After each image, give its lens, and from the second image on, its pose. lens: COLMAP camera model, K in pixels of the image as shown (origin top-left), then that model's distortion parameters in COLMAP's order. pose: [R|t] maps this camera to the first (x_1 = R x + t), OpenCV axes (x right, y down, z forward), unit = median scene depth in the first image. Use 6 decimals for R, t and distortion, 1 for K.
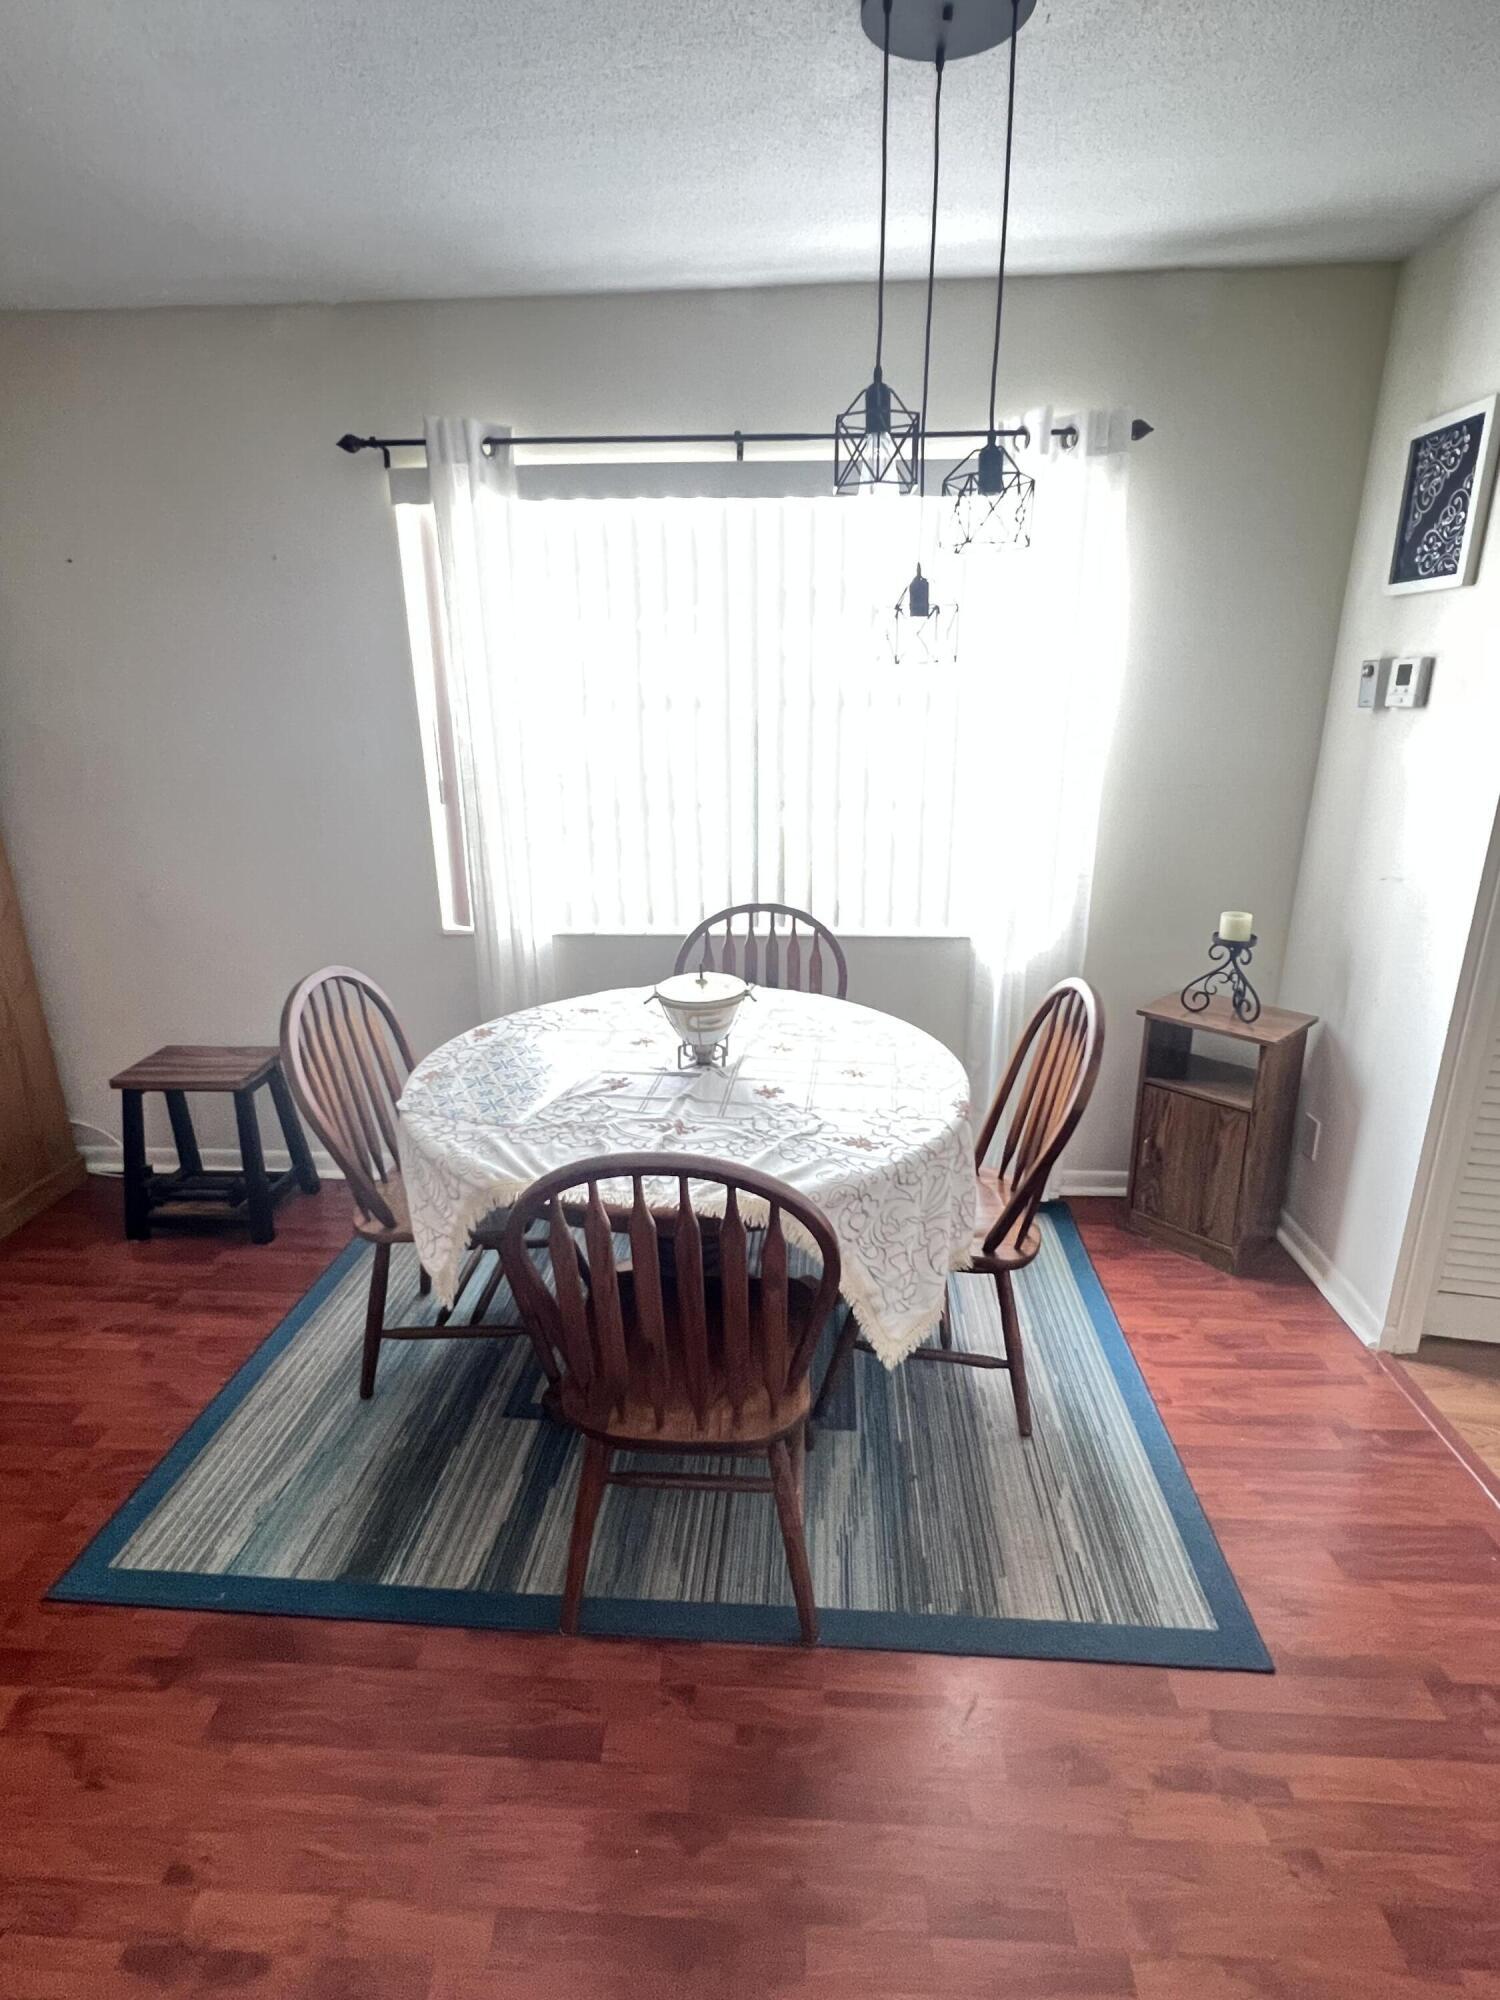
lens RADIAL K [[983.6, 0, 759.9], [0, 983.6, 1001.1], [0, 0, 1]] dist [0.001908, 0.001393]
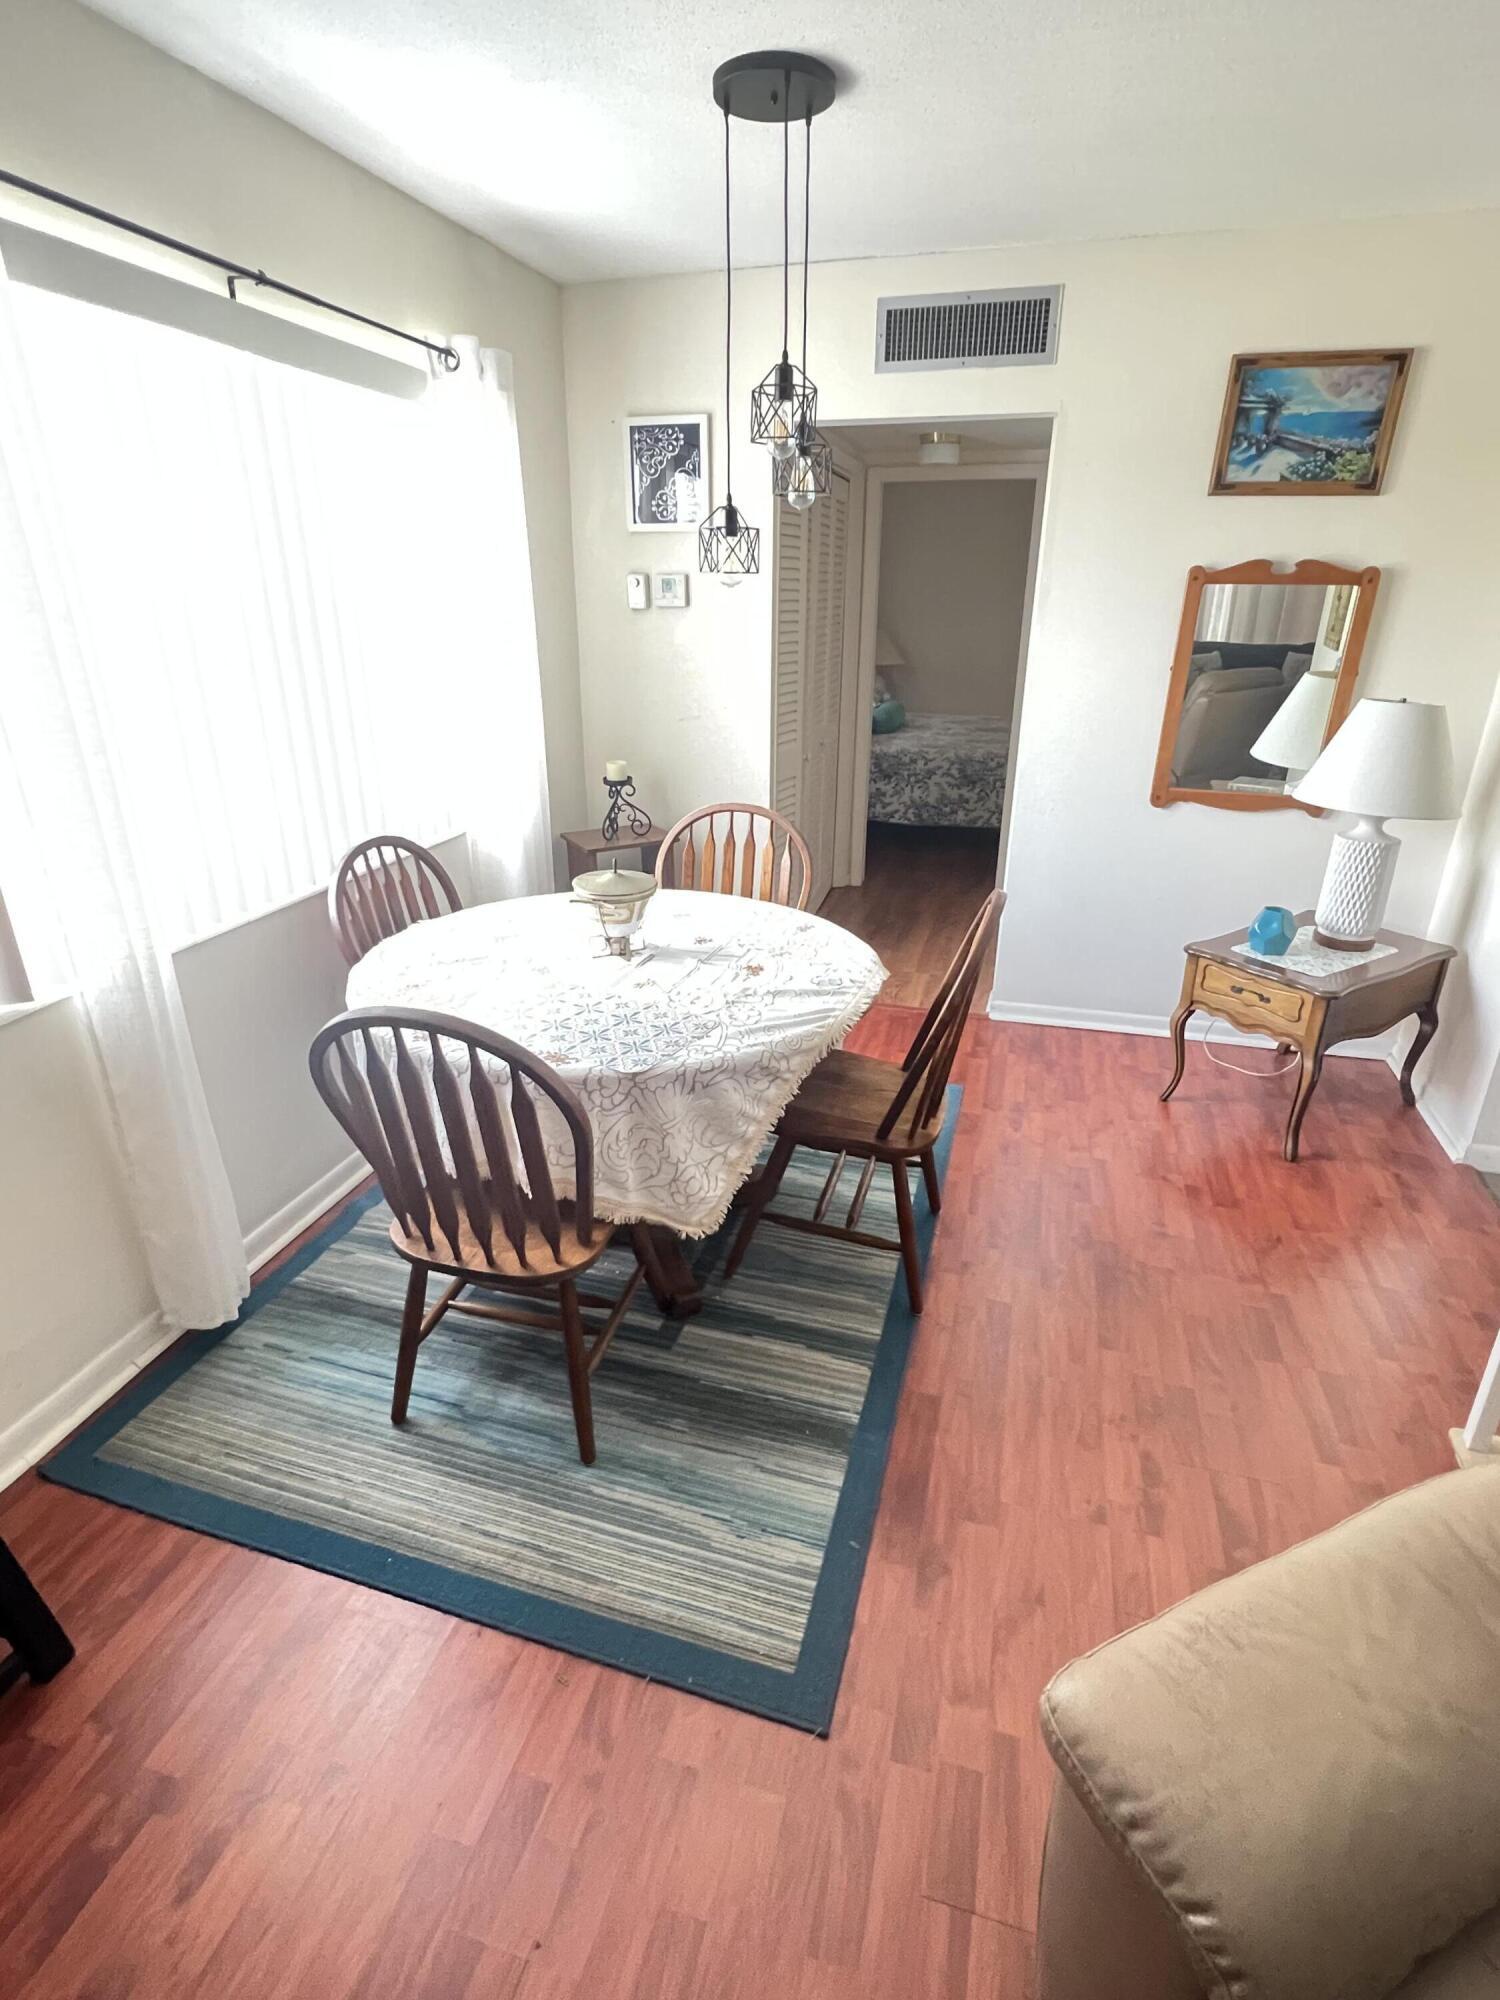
lens RADIAL K [[983.6, 0, 746.2], [0, 983.6, 995.3], [0, 0, 1]] dist [0.001908, 0.001393]
pose [[0.223544, -0.363589, 0.904340, -1.083745], [0.292193, 0.910146, 0.293696, -0.181508], [-0.929866, 0.198588, 0.309696, 0.594167]]
